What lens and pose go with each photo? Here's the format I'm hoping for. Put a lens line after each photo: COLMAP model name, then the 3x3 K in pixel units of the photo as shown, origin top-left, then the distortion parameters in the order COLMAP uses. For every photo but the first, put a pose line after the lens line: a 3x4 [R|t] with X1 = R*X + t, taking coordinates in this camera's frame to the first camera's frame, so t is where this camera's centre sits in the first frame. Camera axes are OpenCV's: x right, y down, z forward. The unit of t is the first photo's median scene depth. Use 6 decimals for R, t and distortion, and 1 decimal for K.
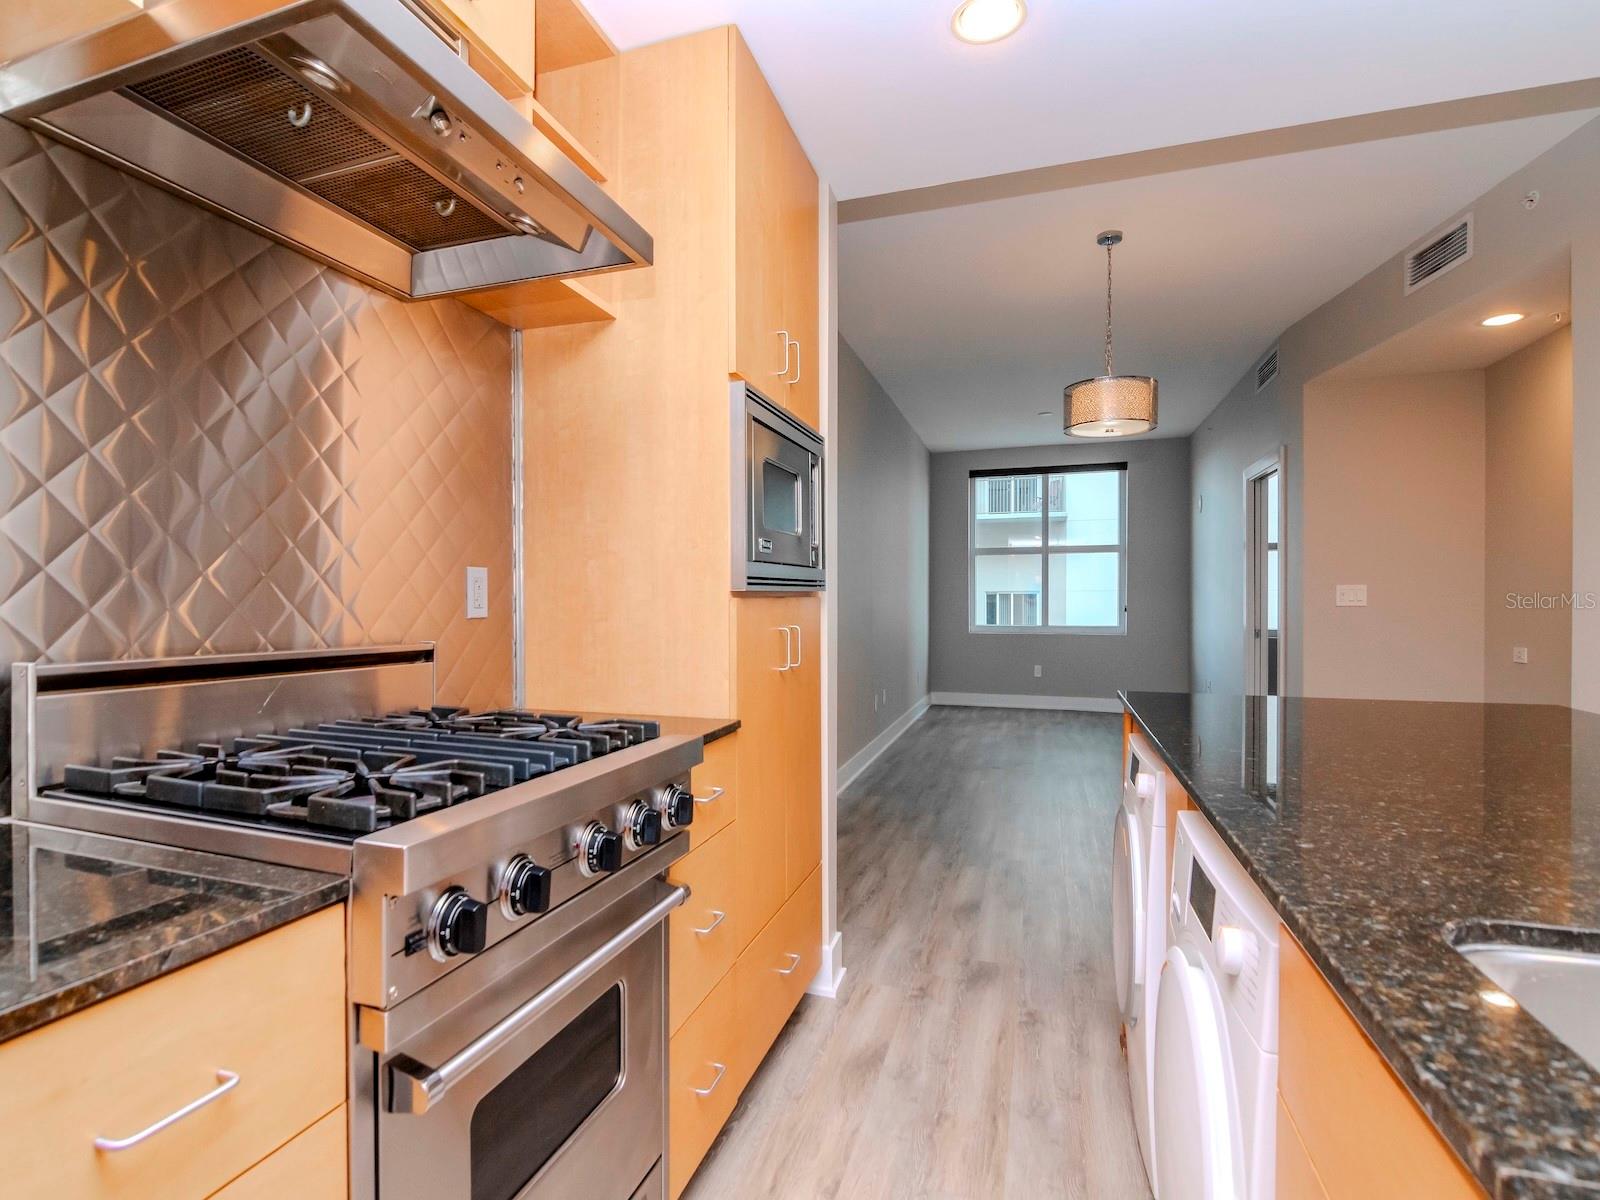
lens RADIAL K [[790.2, 0, 813.3], [0, 790.2, 605.0], [0, 0, 1]] dist [-0.002893, -0.001822]
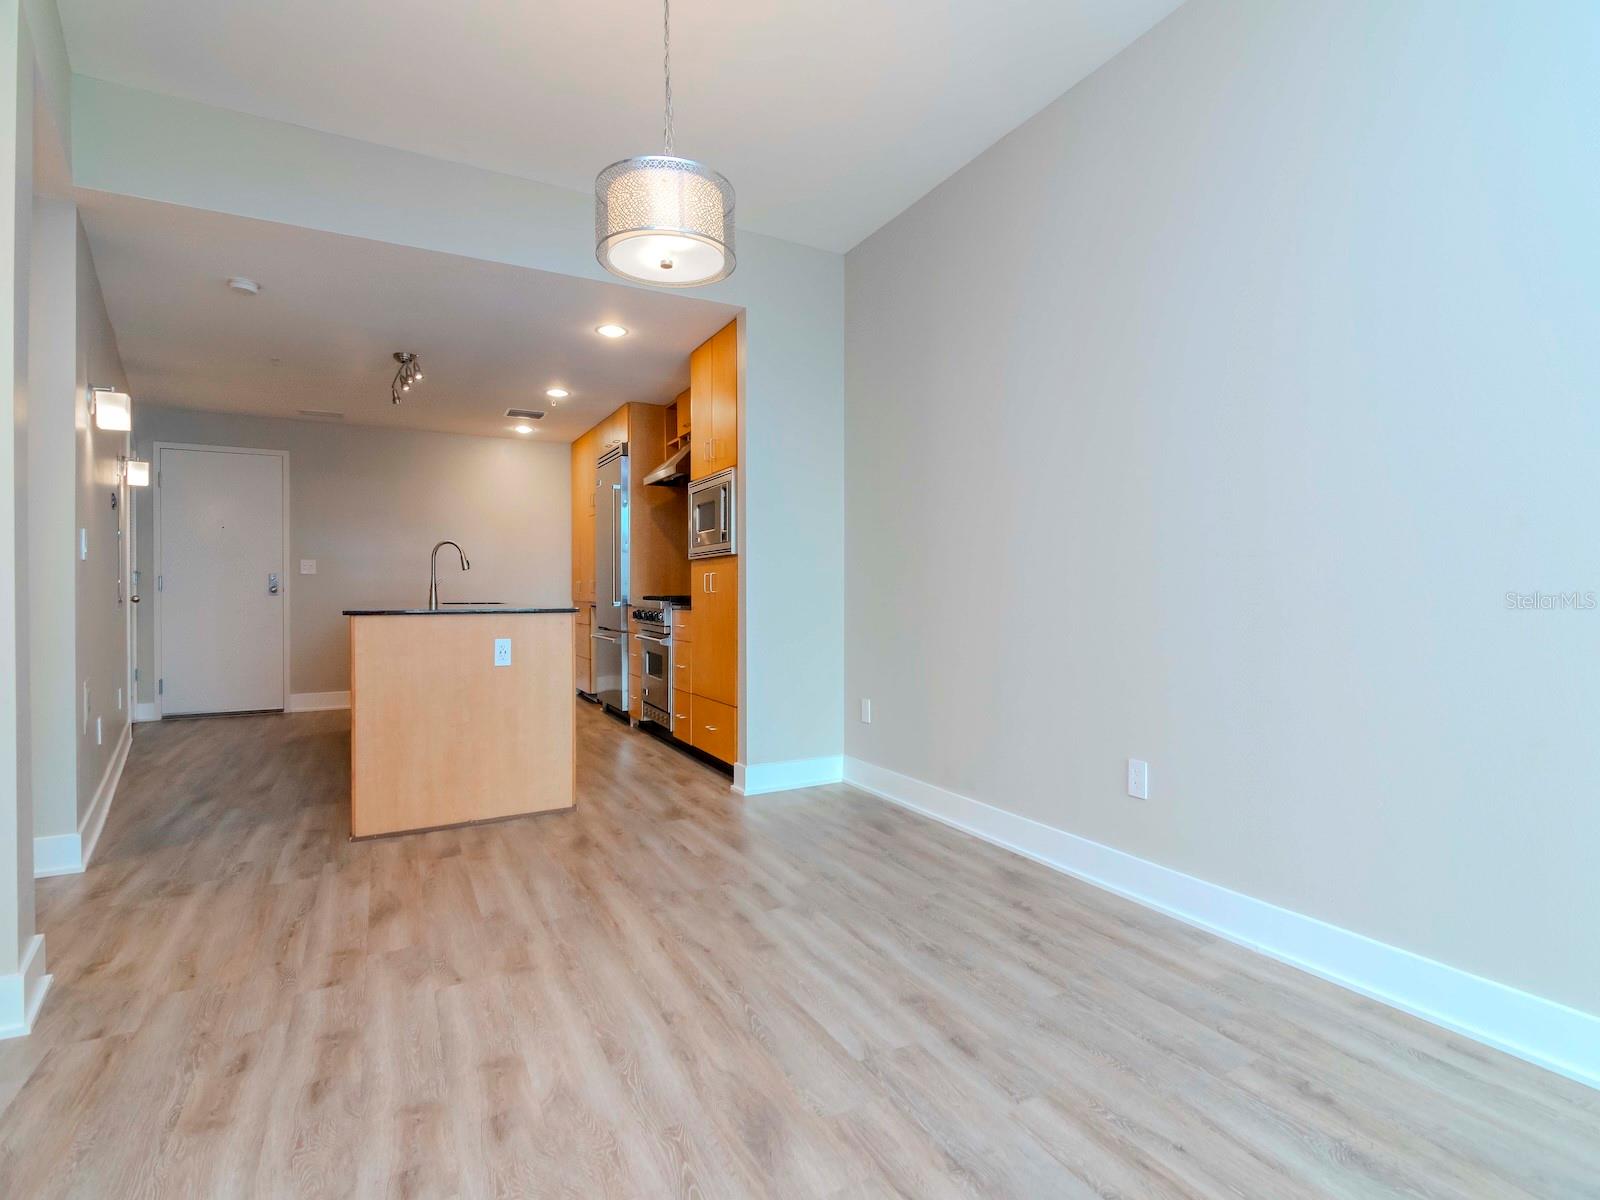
lens RADIAL K [[780.4, 0, 807.9], [0, 780.4, 593.3], [0, 0, 1]] dist [-0.006201, -0.001863]
pose [[-0.706886, 0.001141, -0.707327, 0.602615], [-0.004204, 0.999974, 0.005814, 0.027383], [0.707315, 0.007083, -0.706863, 1.244622]]
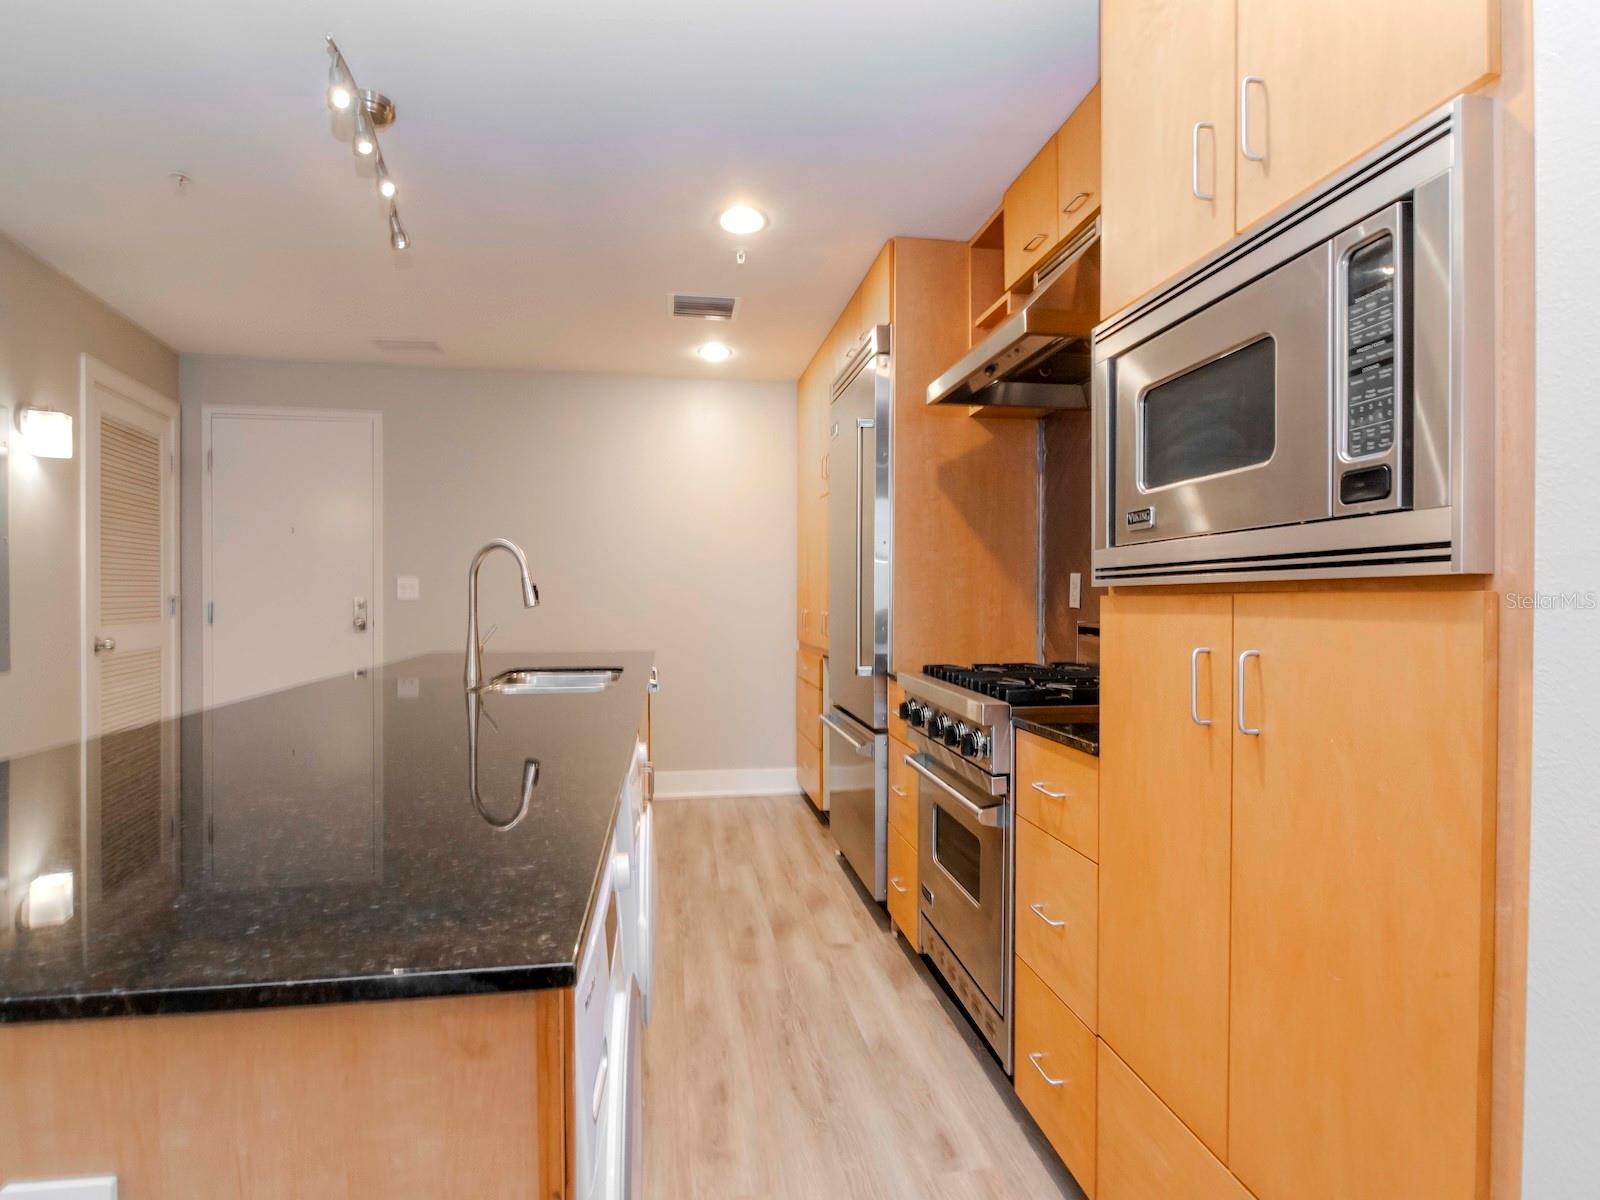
lens RADIAL K [[773.1, 0, 800.0], [0, 773.1, 600.0], [0, 0, 1]] dist [-0.003908, -0.000876]
pose [[-0.900915, -0.004285, -0.433974, 0.206522], [-0.009222, 0.999914, 0.009272, -0.008347], [0.433898, 0.012355, -0.900877, 0.606617]]
